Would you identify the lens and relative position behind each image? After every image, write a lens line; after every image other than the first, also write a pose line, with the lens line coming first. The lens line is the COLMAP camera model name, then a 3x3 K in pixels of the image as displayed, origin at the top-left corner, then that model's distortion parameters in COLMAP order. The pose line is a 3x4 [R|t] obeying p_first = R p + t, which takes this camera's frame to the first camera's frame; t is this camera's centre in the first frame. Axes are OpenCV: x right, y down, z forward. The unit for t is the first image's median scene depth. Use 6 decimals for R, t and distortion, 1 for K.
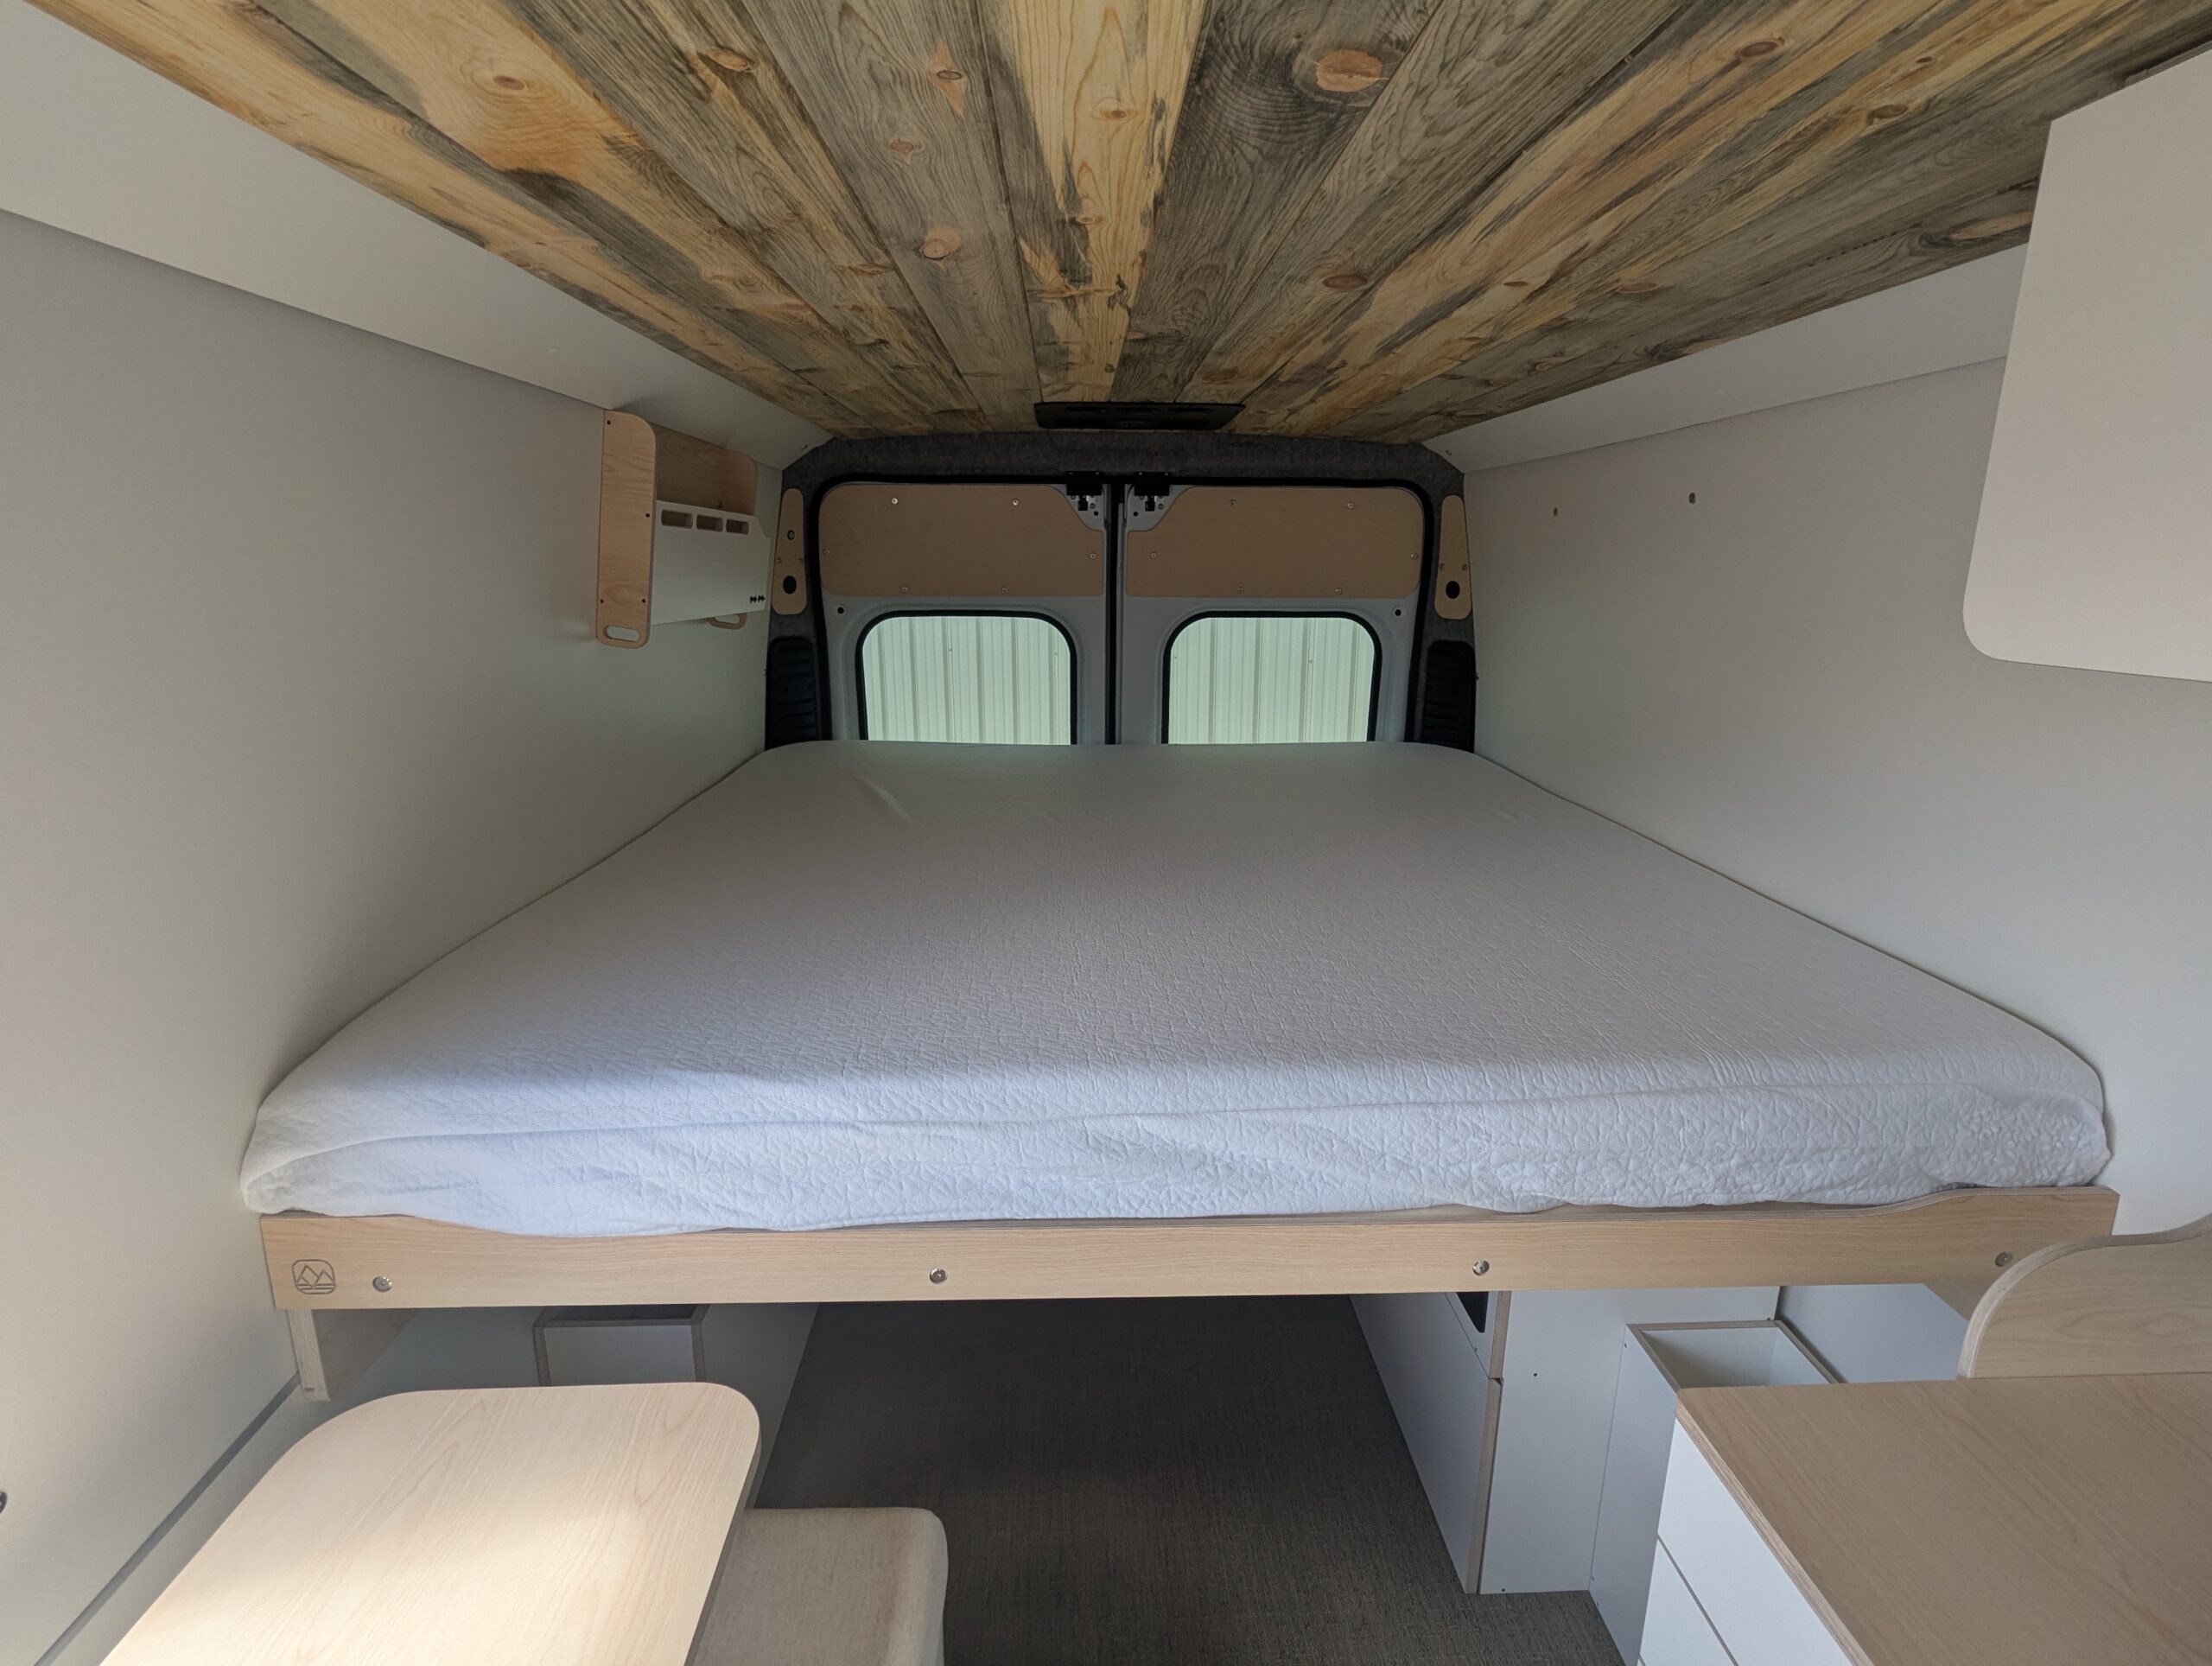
lens RADIAL K [[1052.1, 0, 1111.9], [0, 1052.1, 837.7], [0, 0, 1]] dist [0.001697, -0.000344]
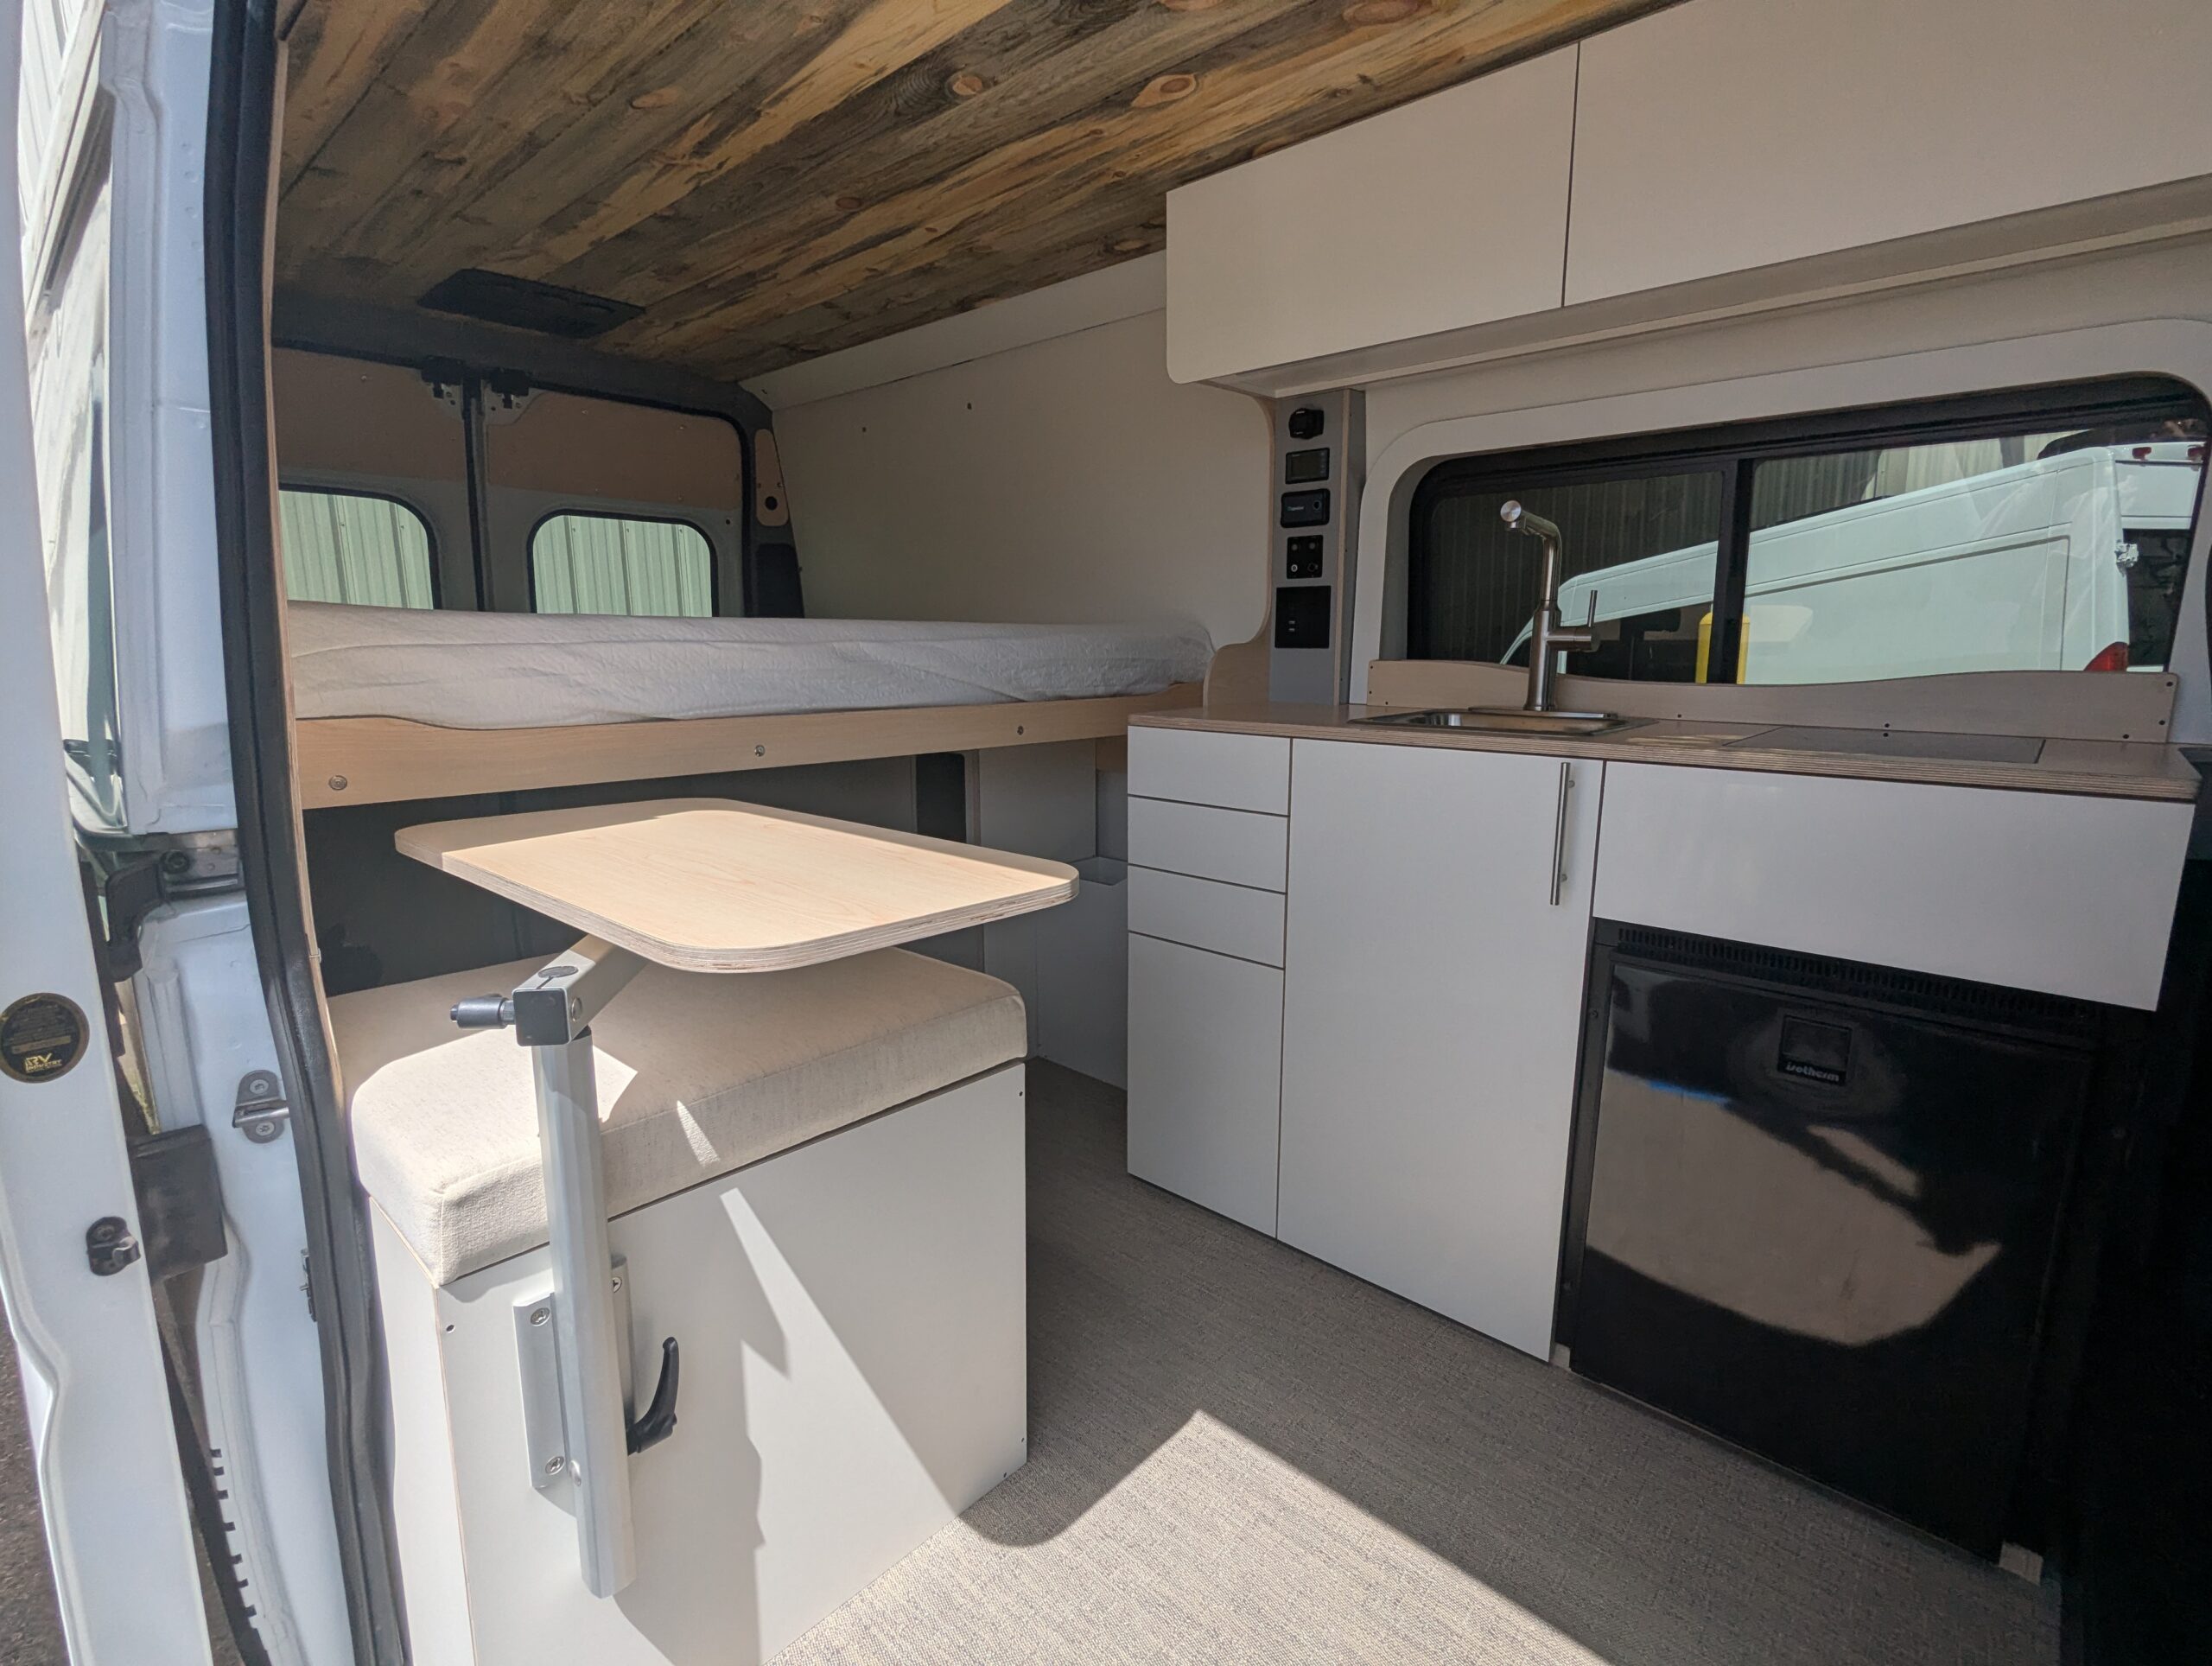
lens RADIAL K [[1052.1, 0, 1106.4], [0, 1052.1, 837.2], [0, 0, 1]] dist [0.001697, -0.000344]
pose [[0.704490, -0.131440, 0.697437, -0.909730], [0.179178, 0.983807, 0.004420, 0.629586], [-0.686724, 0.121852, 0.716633, -0.457978]]
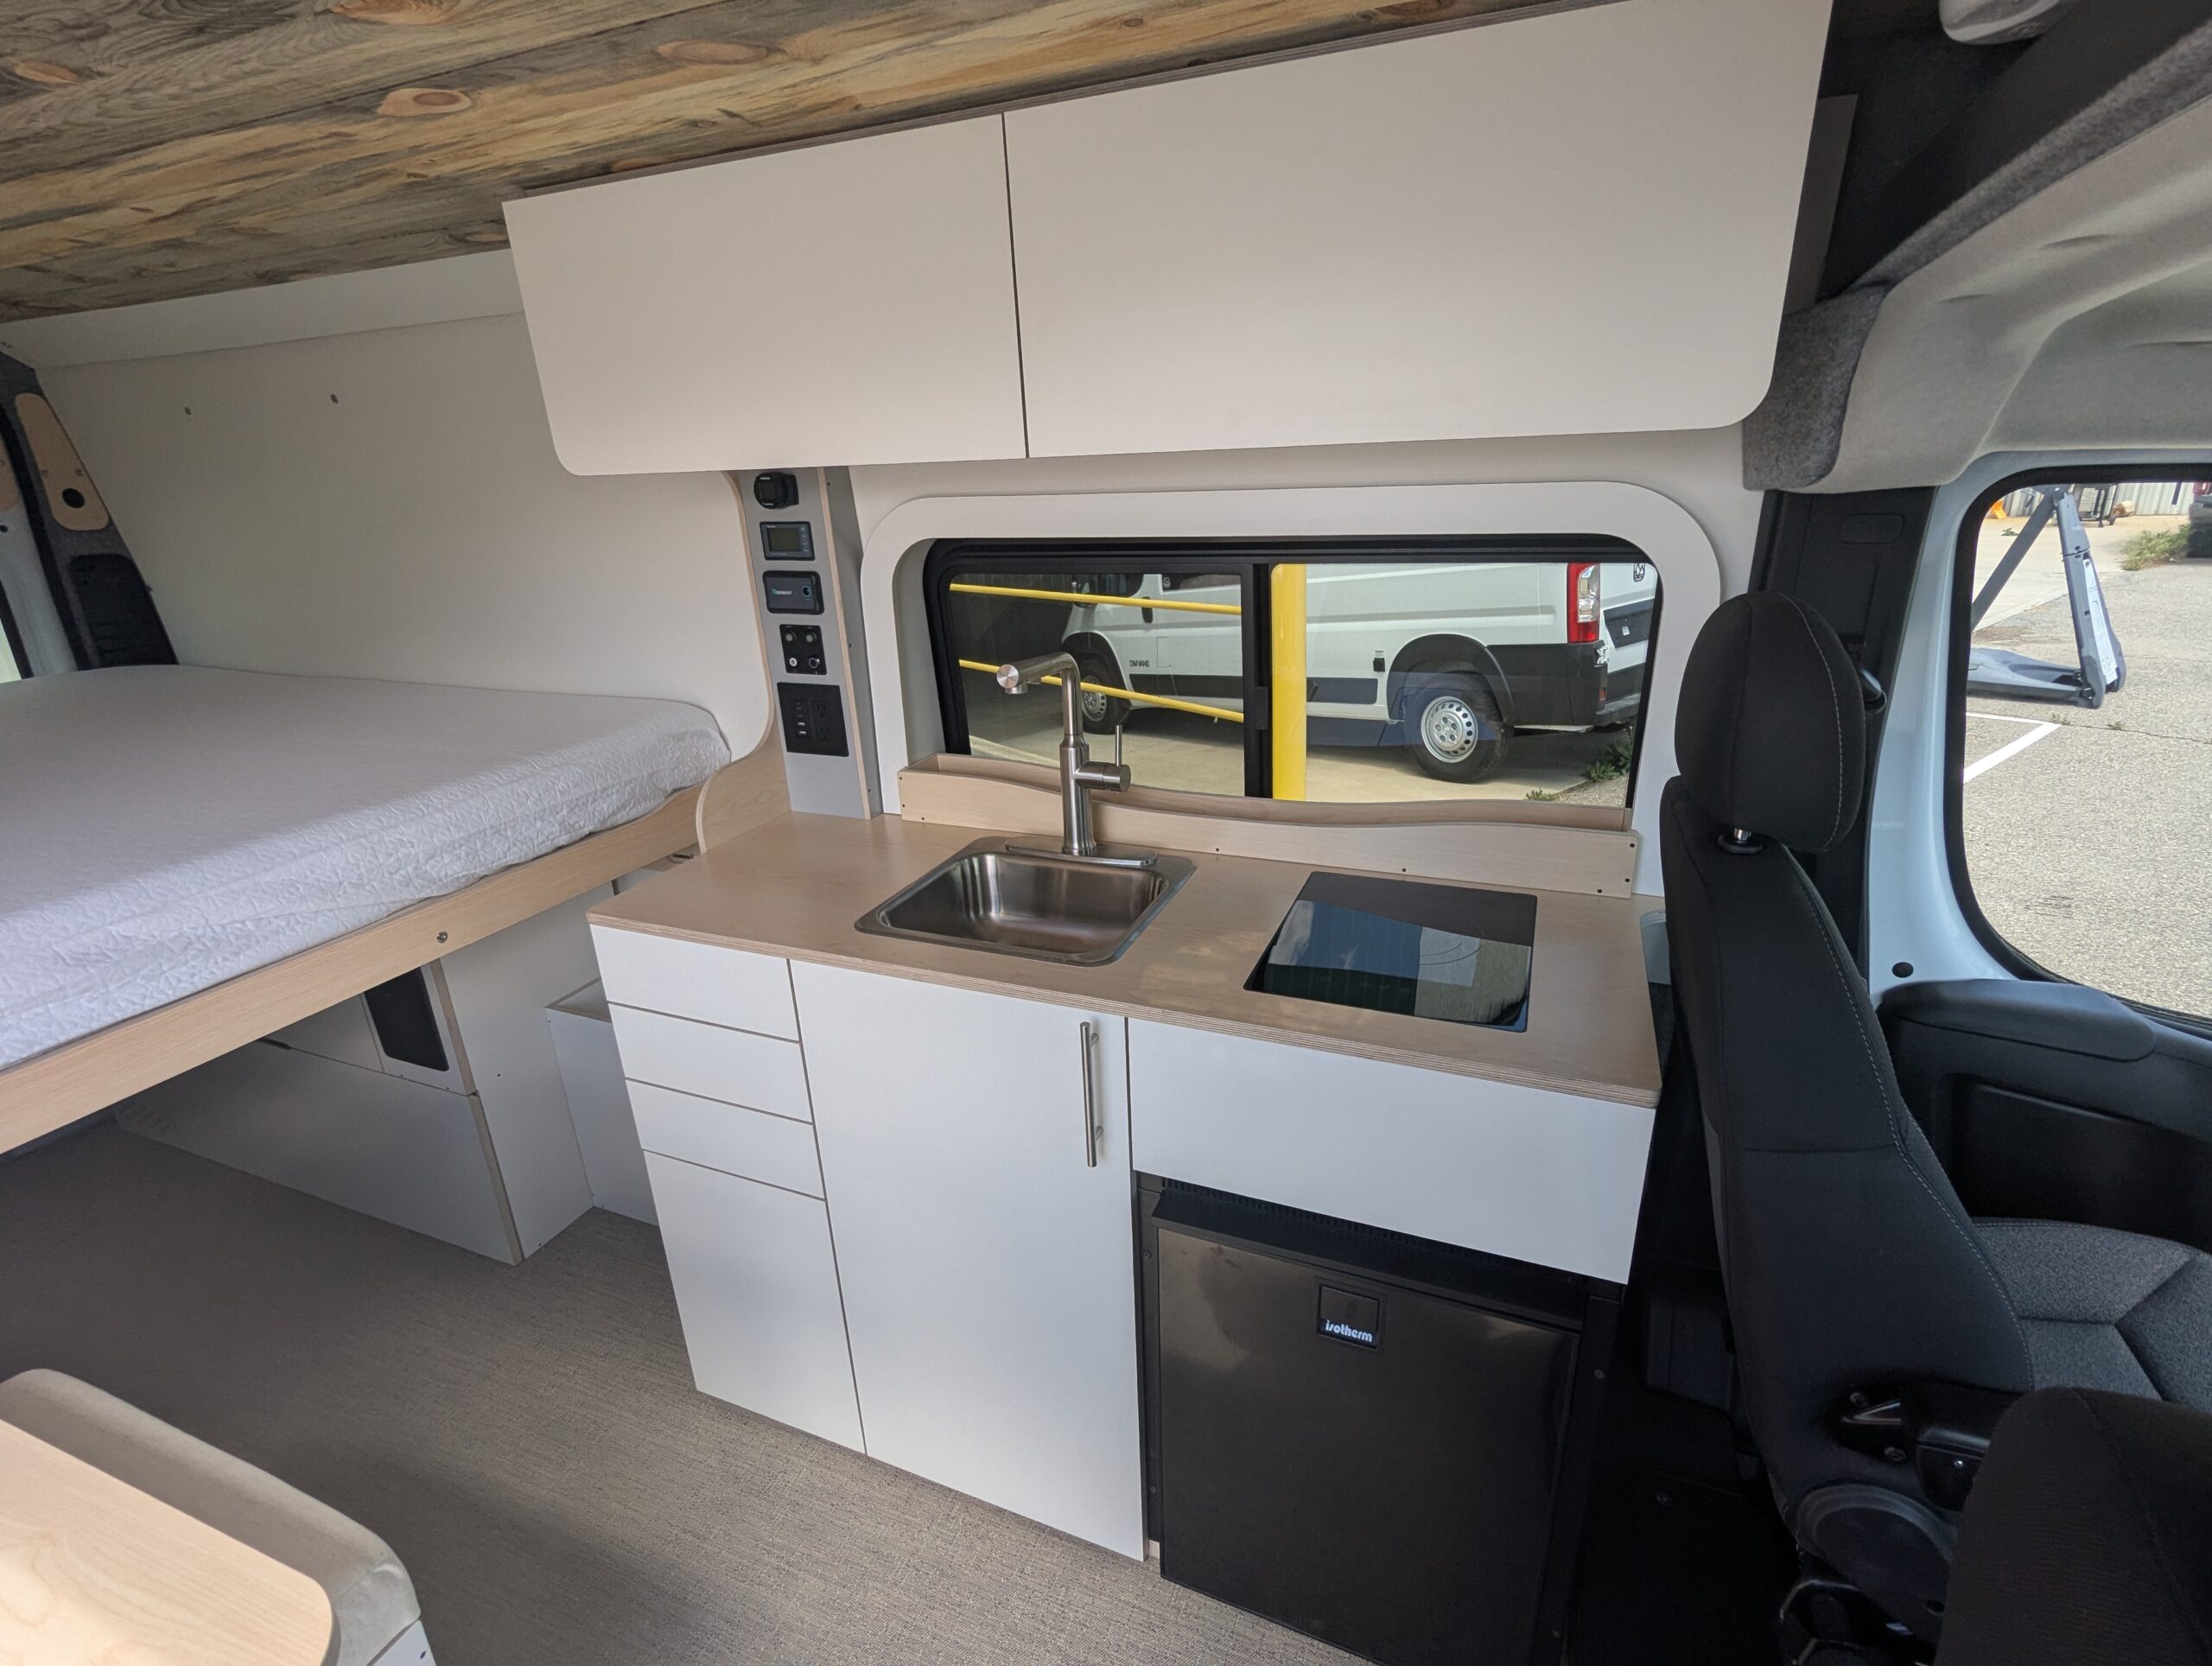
lens RADIAL K [[1052.1, 0, 1107.1], [0, 1052.1, 836.2], [0, 0, 1]] dist [0.001697, -0.000344]
pose [[0.421442, -0.321925, 0.847792, -0.454336], [0.264745, 0.937821, 0.224506, 0.198939], [-0.867351, 0.129832, 0.480465, -0.515989]]
